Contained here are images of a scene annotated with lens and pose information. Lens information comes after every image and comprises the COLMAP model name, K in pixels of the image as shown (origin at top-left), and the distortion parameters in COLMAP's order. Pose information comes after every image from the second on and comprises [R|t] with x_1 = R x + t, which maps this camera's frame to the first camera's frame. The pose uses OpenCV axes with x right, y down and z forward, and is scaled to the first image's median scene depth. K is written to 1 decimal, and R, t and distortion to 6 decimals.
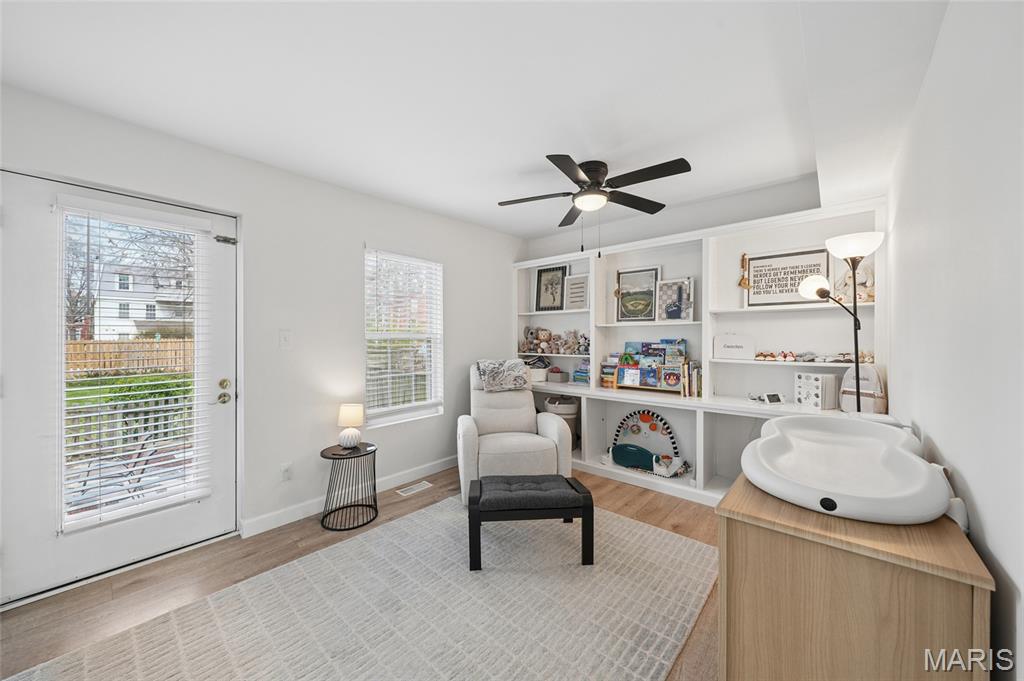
lens RADIAL K [[397.1, 0, 515.1], [0, 397.1, 341.6], [0, 0, 1]] dist [-0.000205, 0.000151]
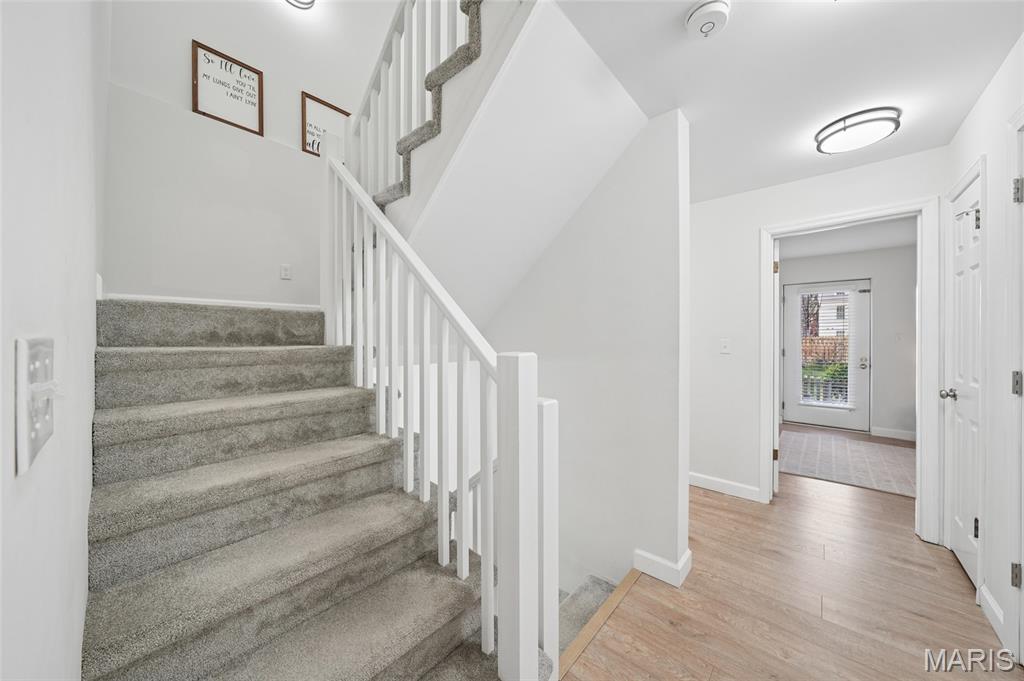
lens RADIAL K [[354.3, 0, 512.0], [0, 354.3, 340.5], [0, 0, 1]] dist [-0.002234, -0.000117]
pose [[0.041854, 0.008588, -0.999087, 1.052648], [-0.001047, 0.999963, 0.008552, -0.007933], [0.999123, 0.000689, 0.041862, -0.931601]]
